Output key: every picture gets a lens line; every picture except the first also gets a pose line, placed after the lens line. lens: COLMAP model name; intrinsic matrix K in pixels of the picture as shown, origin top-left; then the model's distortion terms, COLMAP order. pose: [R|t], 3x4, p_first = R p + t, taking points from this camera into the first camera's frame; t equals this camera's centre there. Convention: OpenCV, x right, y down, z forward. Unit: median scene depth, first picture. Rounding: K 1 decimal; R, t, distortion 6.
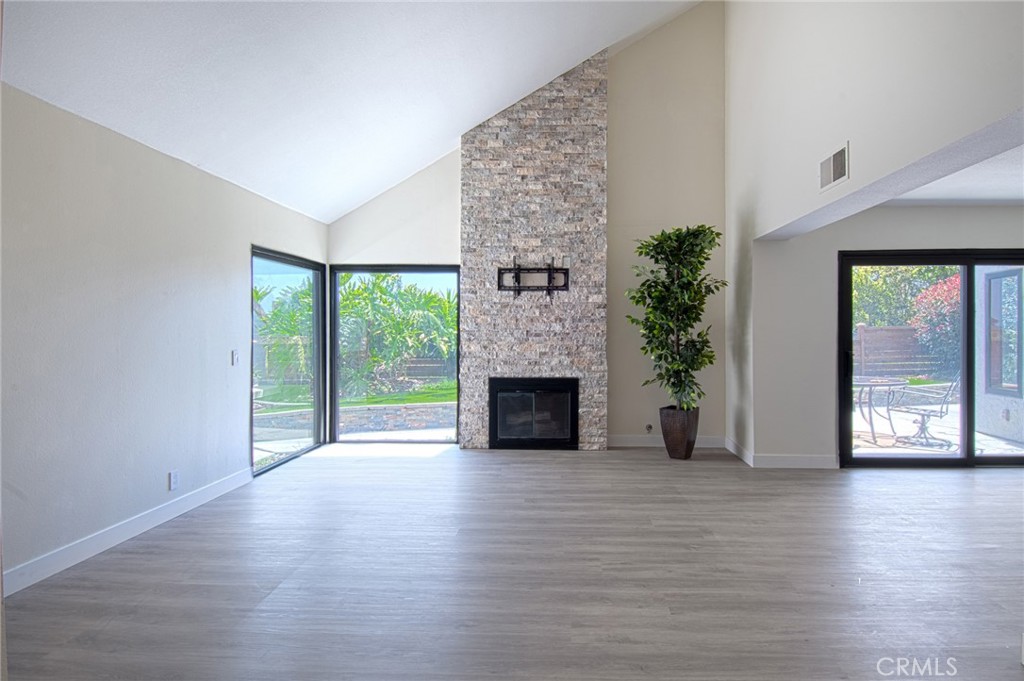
lens RADIAL K [[530.0, 0, 524.3], [0, 530.0, 331.8], [0, 0, 1]] dist [0.022364, -0.011320]
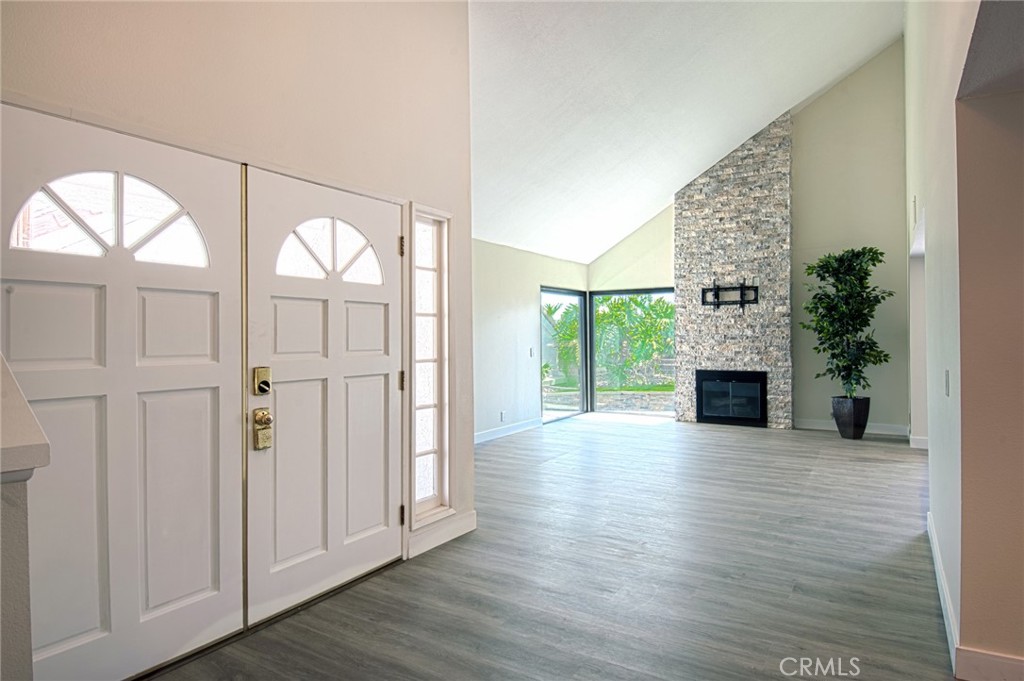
lens RADIAL K [[530.0, 0, 528.7], [0, 530.0, 334.8], [0, 0, 1]] dist [0.022364, -0.011320]
pose [[0.865223, -0.008444, -0.501317, 0.247574], [0.007013, 0.999964, -0.004740, 0.000454], [0.501339, 0.000585, 0.865251, -0.392760]]
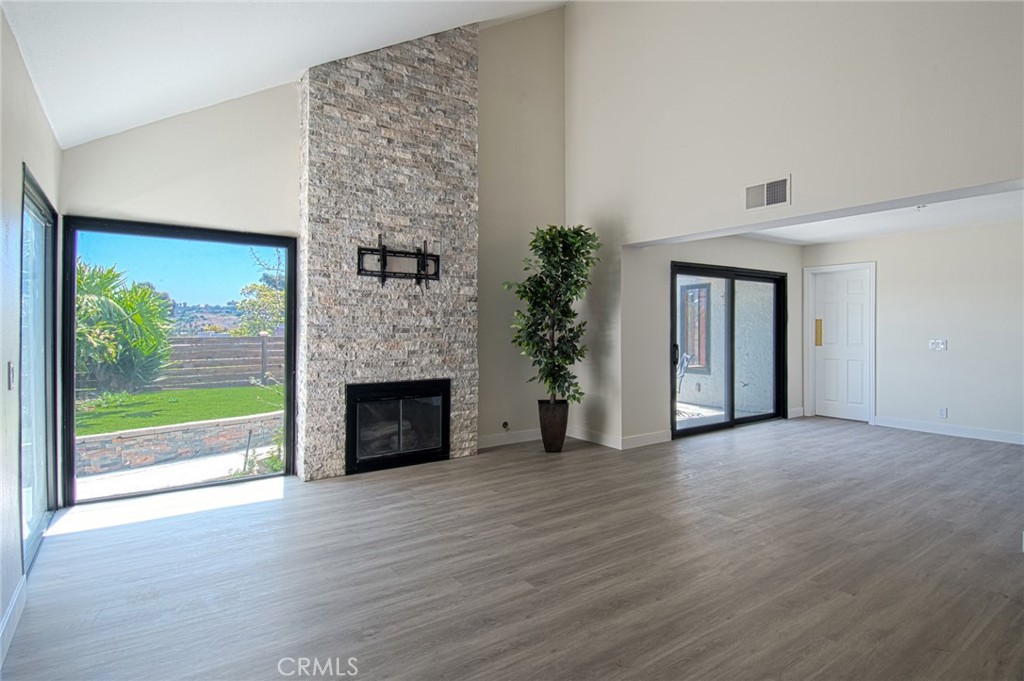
lens RADIAL K [[530.0, 0, 514.7], [0, 530.0, 324.4], [0, 0, 1]] dist [0.022364, -0.011320]
pose [[0.790830, 0.007391, 0.611991, -0.356470], [-0.003781, 0.999967, -0.007190, 0.001711], [-0.612024, 0.003373, 0.790832, 0.223742]]
